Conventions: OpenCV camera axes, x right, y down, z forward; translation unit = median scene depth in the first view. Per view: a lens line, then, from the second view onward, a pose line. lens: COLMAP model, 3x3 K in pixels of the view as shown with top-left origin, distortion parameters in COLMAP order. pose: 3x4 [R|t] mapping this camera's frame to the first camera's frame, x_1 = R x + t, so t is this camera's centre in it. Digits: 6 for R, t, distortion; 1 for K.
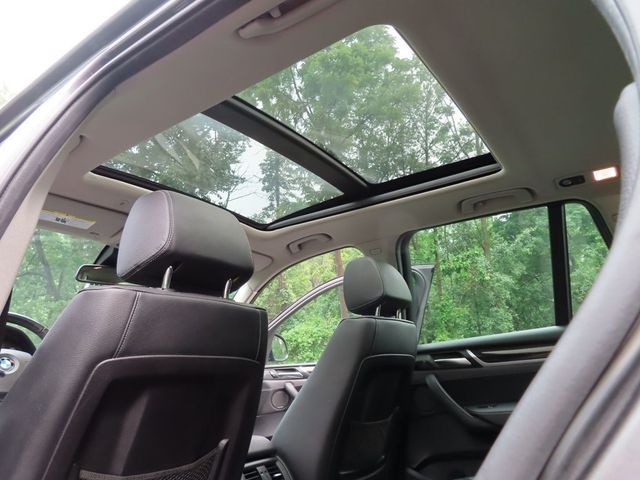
lens RADIAL K [[457.1, 0, 320.0], [0, 457.1, 240.0], [0, 0, 1]] dist [-0.007833, 0.002843]
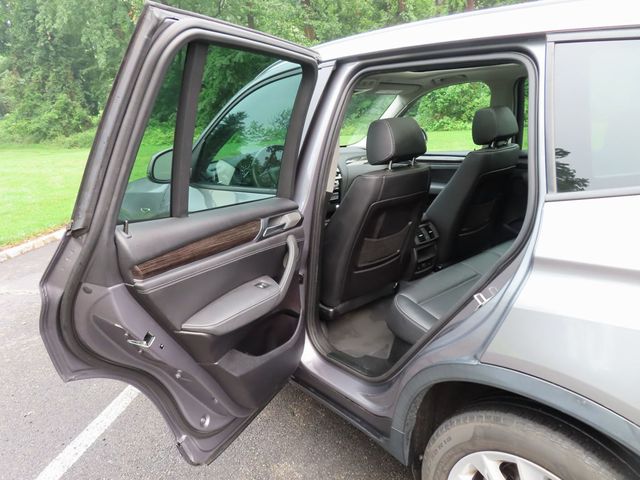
lens RADIAL K [[457.1, 0, 320.0], [0, 457.1, 240.0], [0, 0, 1]] dist [-0.007833, 0.002843]
pose [[0.969319, 0.043541, -0.241919, -0.054718], [0.095972, 0.839033, 0.535550, -0.423976], [0.226297, -0.542336, 0.809112, -0.557234]]
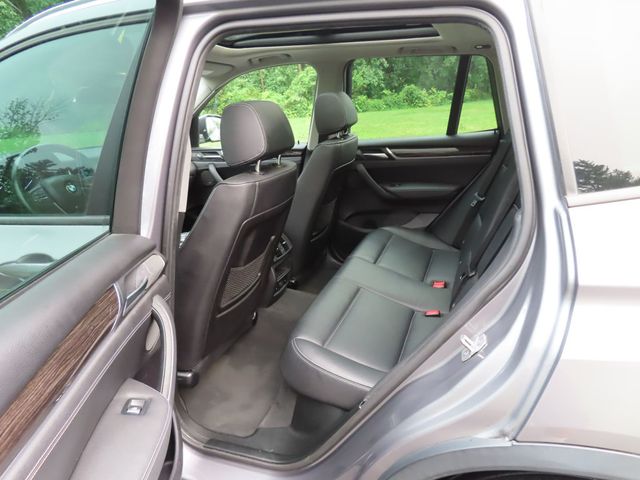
lens RADIAL K [[456.9, 0, 318.3], [0, 456.9, 240.0], [0, 0, 1]] dist [-0.004913, -0.000544]
pose [[0.963115, -0.093021, 0.252501, -0.283219], [-0.065008, 0.830123, 0.553777, -0.309194], [-0.261120, -0.549766, 0.793457, -0.257688]]
